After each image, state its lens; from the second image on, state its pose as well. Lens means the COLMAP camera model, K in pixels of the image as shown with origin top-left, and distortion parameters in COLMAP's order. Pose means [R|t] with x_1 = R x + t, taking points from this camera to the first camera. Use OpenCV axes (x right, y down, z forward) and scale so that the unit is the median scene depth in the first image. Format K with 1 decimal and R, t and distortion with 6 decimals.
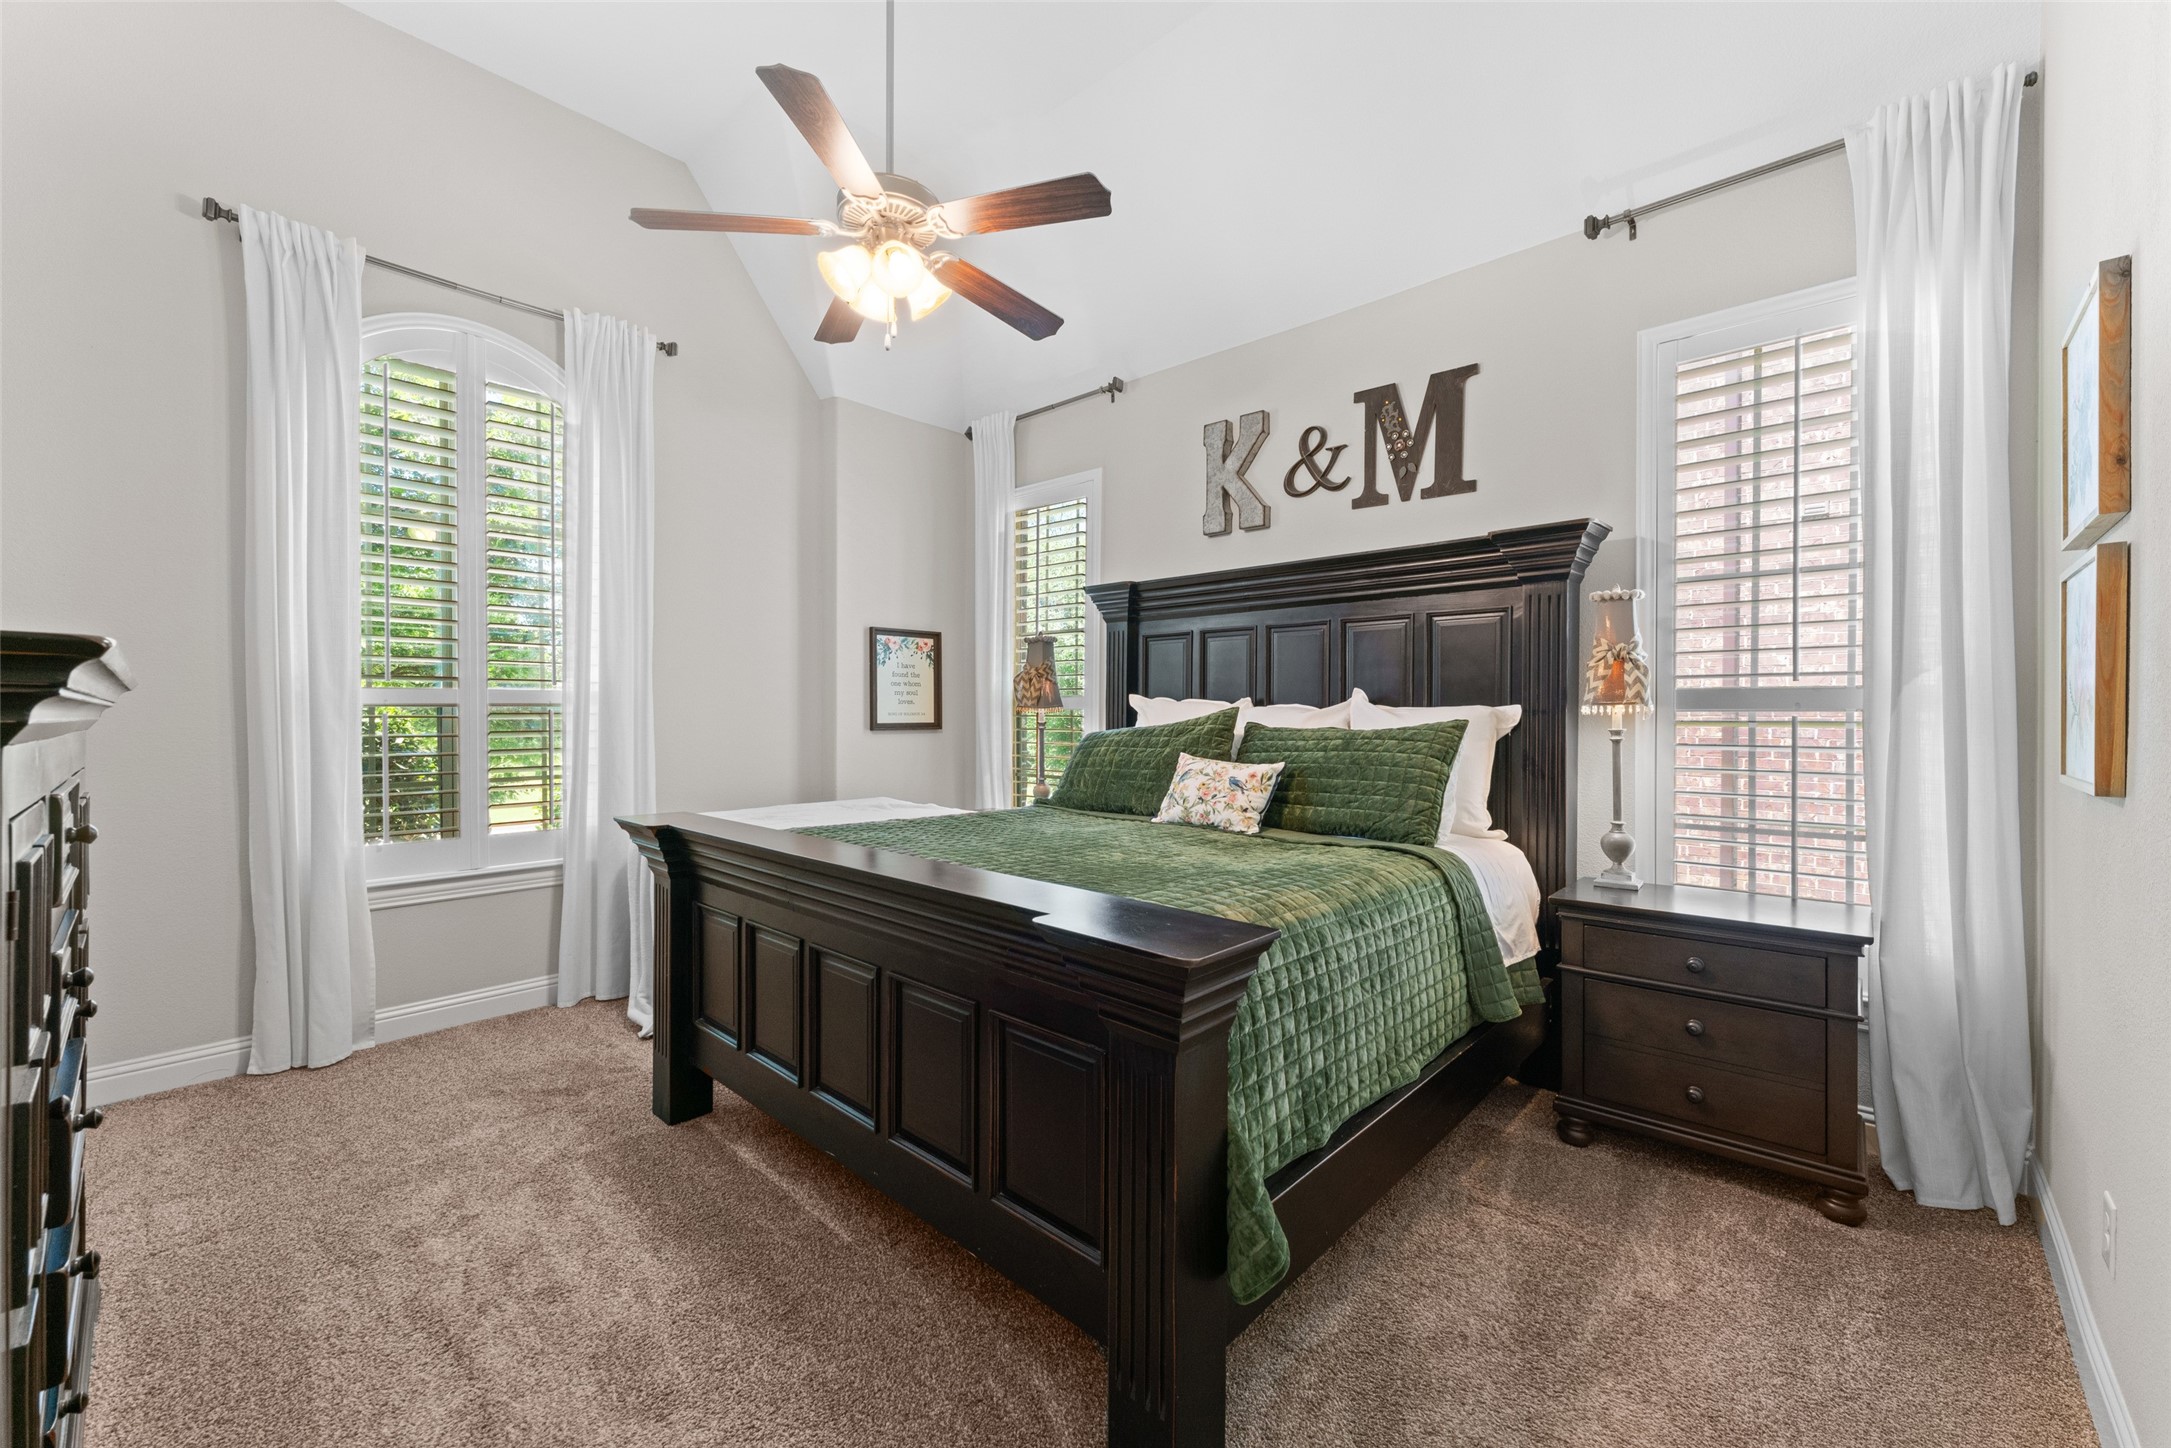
lens RADIAL K [[867.1, 0, 1082.3], [0, 867.1, 724.6], [0, 0, 1]] dist [-0.000253, -0.000039]
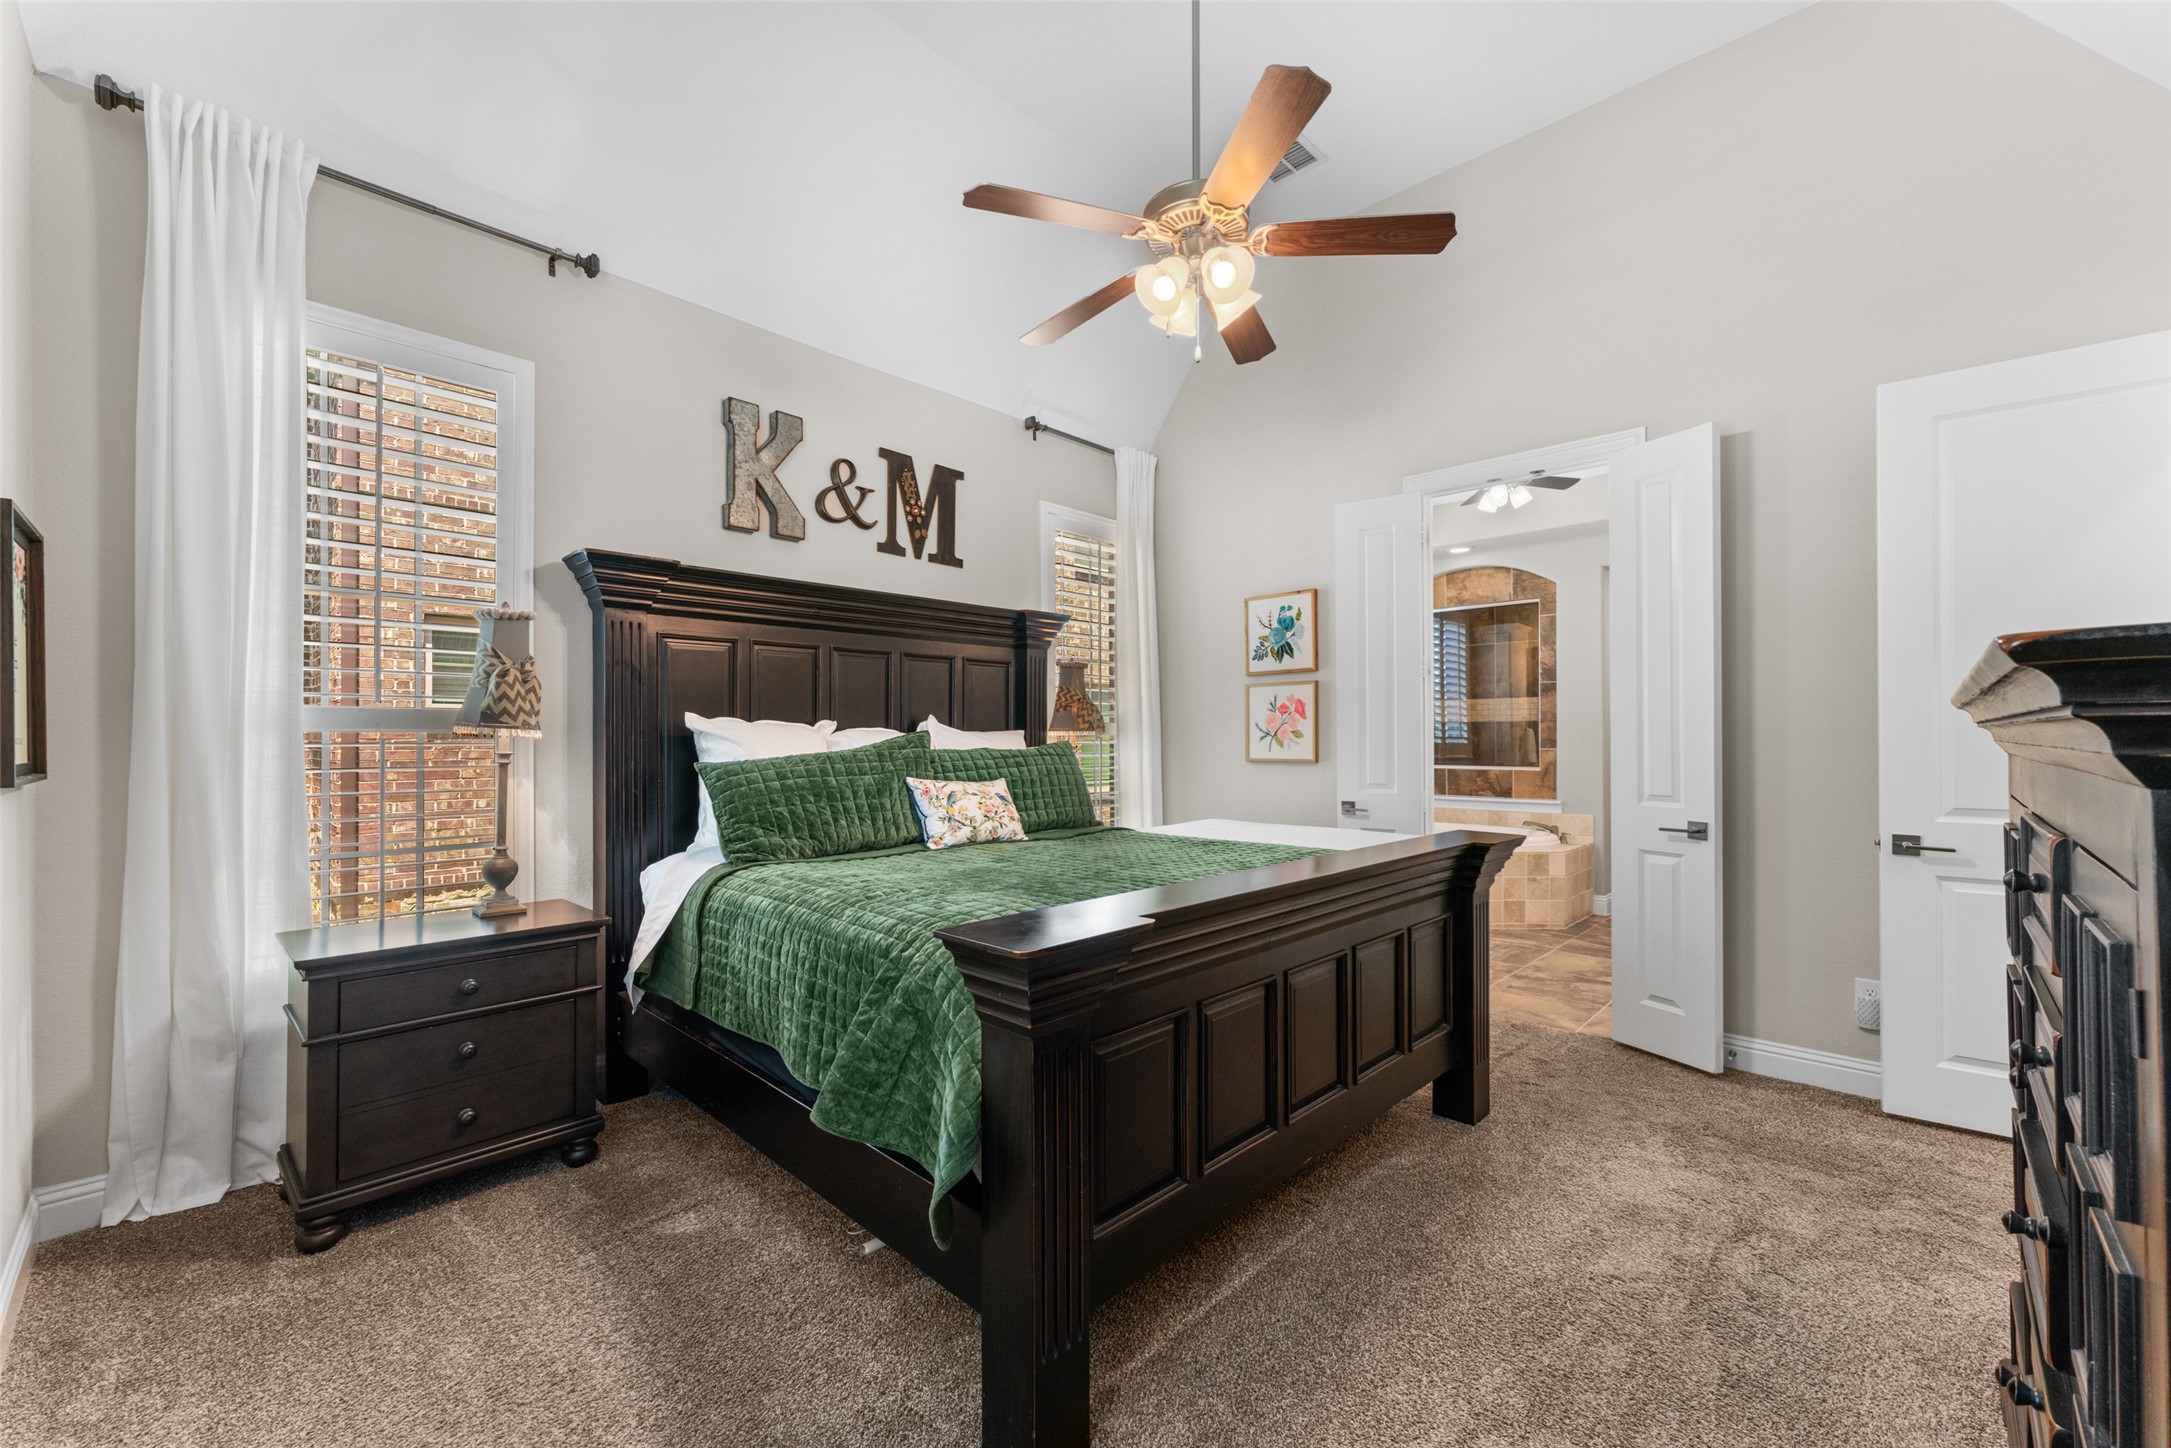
lens RADIAL K [[867.1, 0, 1082.3], [0, 867.1, 724.6], [0, 0, 1]] dist [-0.000253, -0.000039]
pose [[0.022110, 0.013204, 0.999668, -0.785266], [0.012821, 0.999827, -0.013490, -0.009871], [-0.999673, 0.013115, 0.021937, 0.722275]]
